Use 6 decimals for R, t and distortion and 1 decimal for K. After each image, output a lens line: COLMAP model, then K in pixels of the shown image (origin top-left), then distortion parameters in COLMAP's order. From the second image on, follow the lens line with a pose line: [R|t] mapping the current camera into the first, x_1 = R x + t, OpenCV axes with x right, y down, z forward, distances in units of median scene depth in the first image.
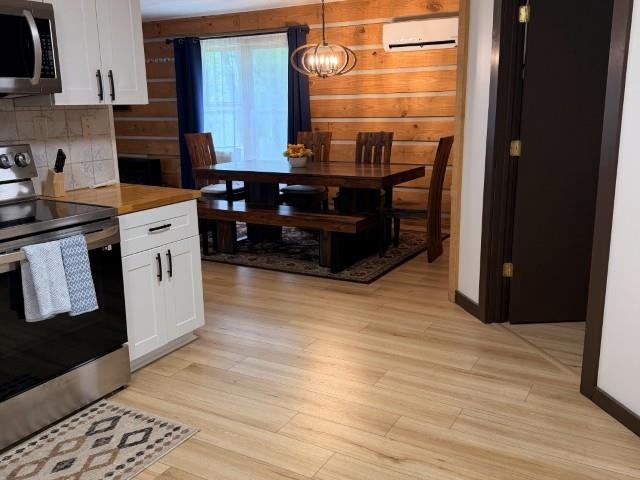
lens RADIAL K [[588.7, 0, 320.0], [0, 588.7, 240.0], [0, 0, 1]] dist [0.136558, -0.250949]
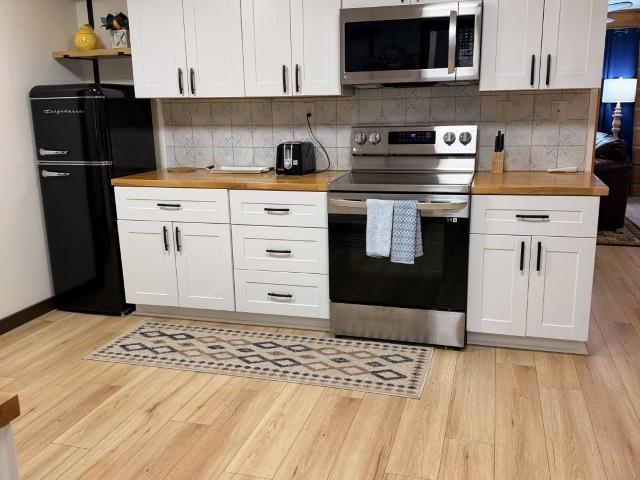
lens RADIAL K [[588.7, 0, 320.0], [0, 588.7, 240.0], [0, 0, 1]] dist [0.136558, -0.250949]
pose [[0.220374, 0.226607, -0.948728, 0.555667], [-0.202797, 0.962030, 0.182677, -0.087532], [0.954101, 0.152142, 0.257961, 0.411933]]
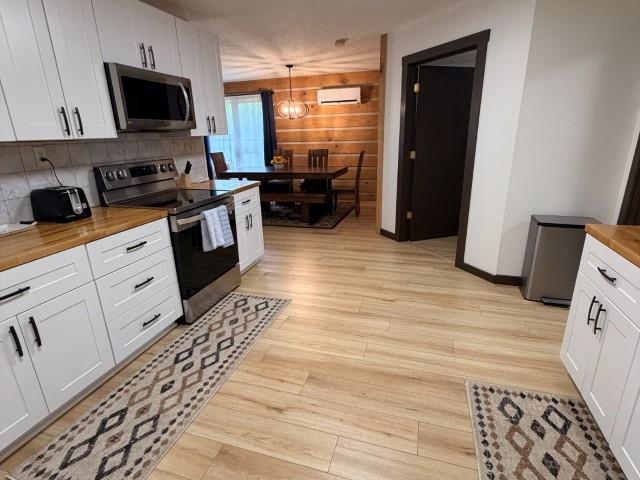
lens RADIAL K [[337.1, 0, 317.2], [0, 337.1, 238.4], [0, 0, 1]] dist [-0.002356, -0.000412]
pose [[0.978108, -0.072296, 0.195135, -0.256994], [0.058046, 0.995279, 0.077789, 0.024113], [-0.199837, -0.064759, 0.977687, -0.086614]]
